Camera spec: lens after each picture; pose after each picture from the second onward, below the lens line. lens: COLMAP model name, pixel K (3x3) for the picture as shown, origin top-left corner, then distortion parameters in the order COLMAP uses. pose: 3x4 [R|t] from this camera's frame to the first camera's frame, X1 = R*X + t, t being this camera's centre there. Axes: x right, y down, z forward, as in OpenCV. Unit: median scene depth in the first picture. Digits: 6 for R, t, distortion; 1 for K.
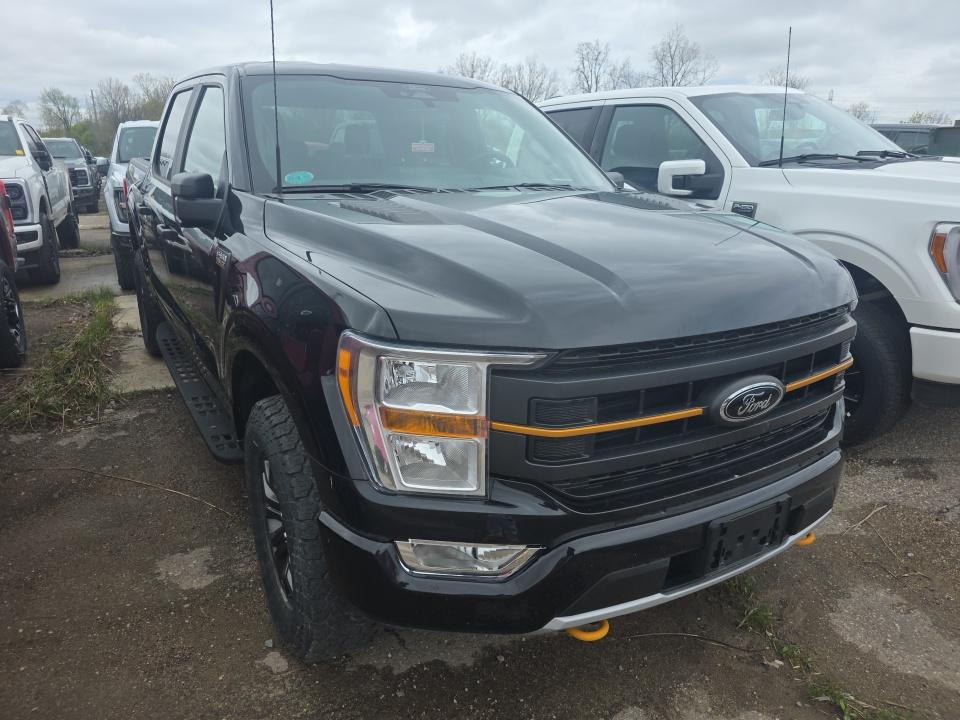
lens RADIAL K [[650.8, 0, 478.4], [0, 650.8, 364.1], [0, 0, 1]] dist [0.043155, -0.025218]
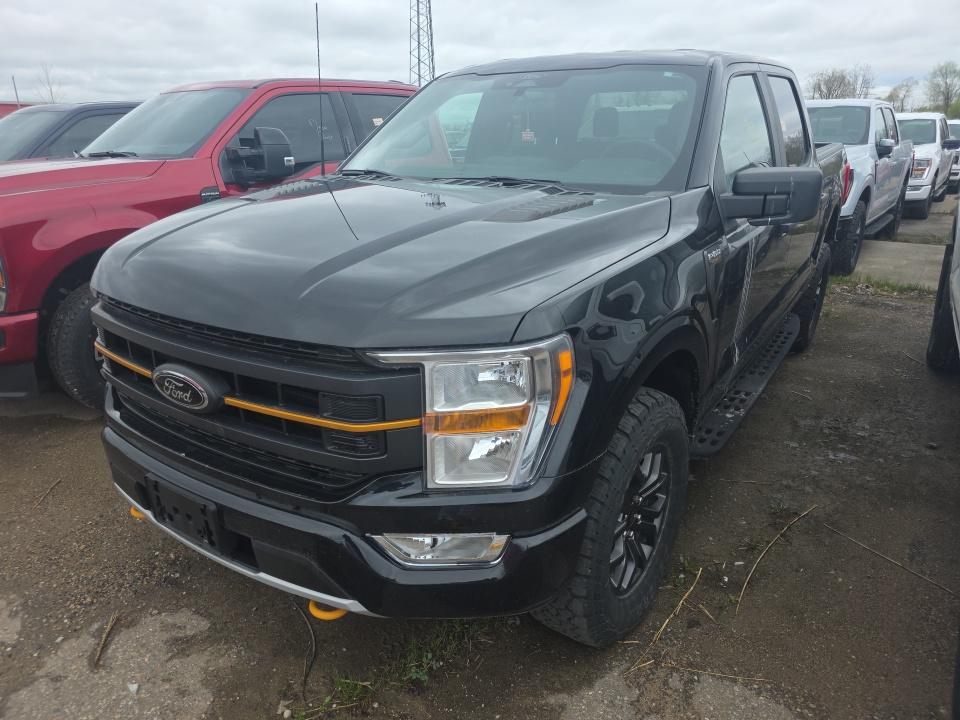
lens RADIAL K [[650.8, 0, 479.6], [0, 650.8, 361.2], [0, 0, 1]] dist [0.043155, -0.025218]
pose [[0.430724, 0.290593, -0.854420, 1.303452], [-0.266779, 0.945430, 0.187059, -0.267863], [0.862152, 0.147370, 0.484743, 0.774658]]
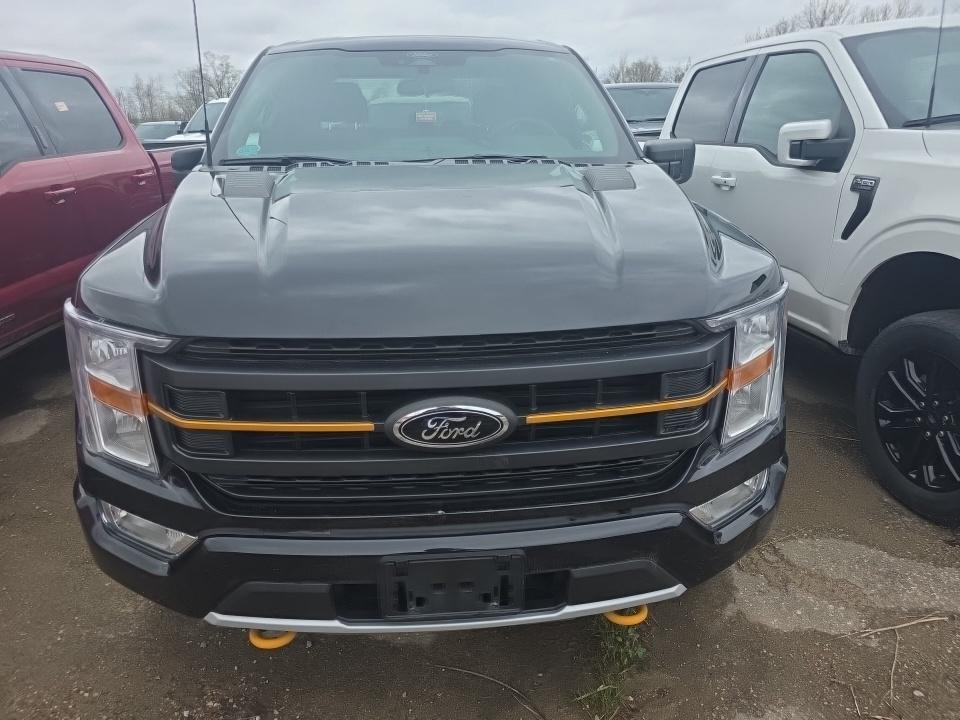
lens RADIAL K [[650.8, 0, 477.5], [0, 650.8, 356.0], [0, 0, 1]] dist [0.043155, -0.025218]
pose [[0.898650, 0.126022, -0.420174, 0.669227], [-0.111293, 0.992005, 0.059501, -0.071403], [0.424314, -0.006709, 0.905490, 0.236265]]
